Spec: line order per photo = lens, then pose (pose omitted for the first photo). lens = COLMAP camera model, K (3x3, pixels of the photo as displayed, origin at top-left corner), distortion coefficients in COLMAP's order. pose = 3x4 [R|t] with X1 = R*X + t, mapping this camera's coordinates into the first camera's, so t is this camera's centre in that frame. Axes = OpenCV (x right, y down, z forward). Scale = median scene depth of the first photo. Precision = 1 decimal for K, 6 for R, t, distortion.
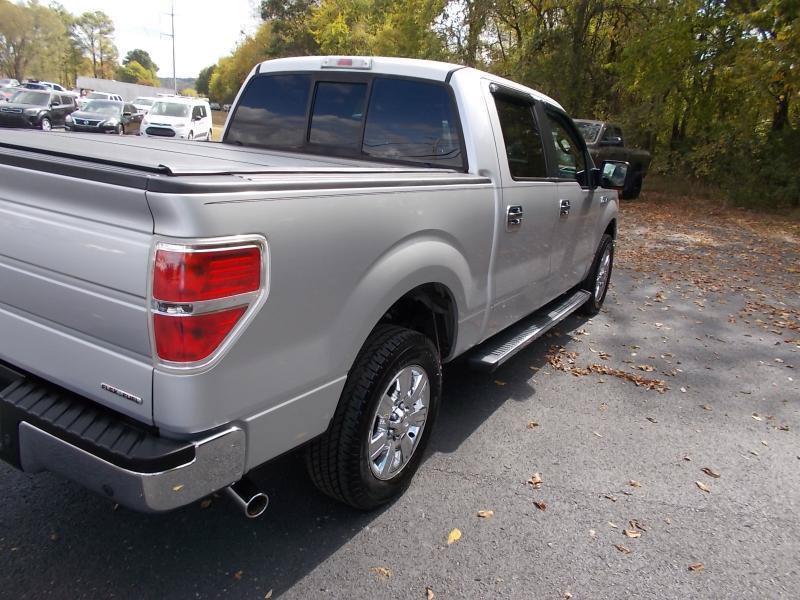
lens RADIAL K [[618.6, 0, 412.6], [0, 618.6, 292.5], [0, 0, 1]] dist [-0.001857, -0.009637]
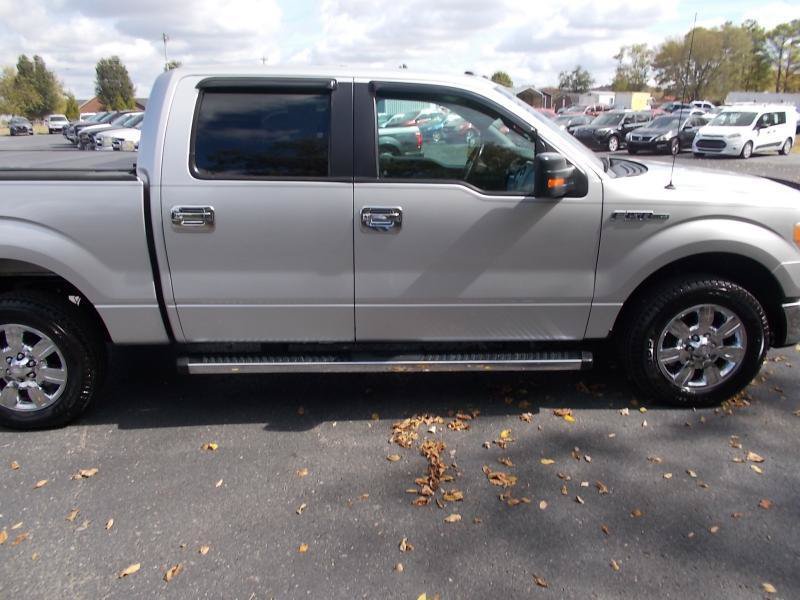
lens RADIAL K [[618.6, 0, 404.2], [0, 618.6, 302.0], [0, 0, 1]] dist [-0.001857, -0.009637]
pose [[0.537110, 0.156599, -0.828848, 0.791550], [-0.165842, 0.983042, 0.078263, -0.085544], [0.827049, 0.095422, 0.553972, 0.527541]]
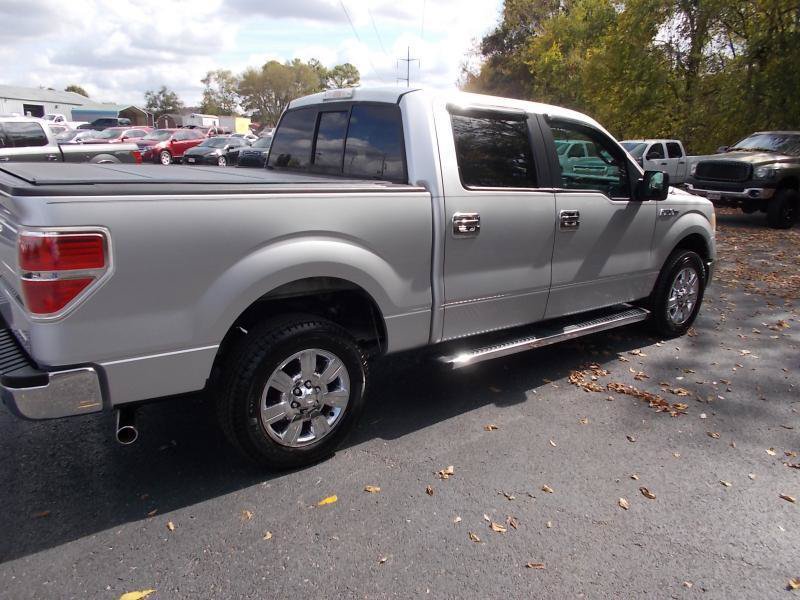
lens RADIAL K [[618.6, 0, 406.1], [0, 618.6, 296.9], [0, 0, 1]] dist [-0.001857, -0.009637]
pose [[0.933517, 0.030621, -0.357224, 0.310691], [-0.044480, 0.998540, -0.030644, 0.026146], [0.355764, 0.044496, 0.933516, -0.012303]]
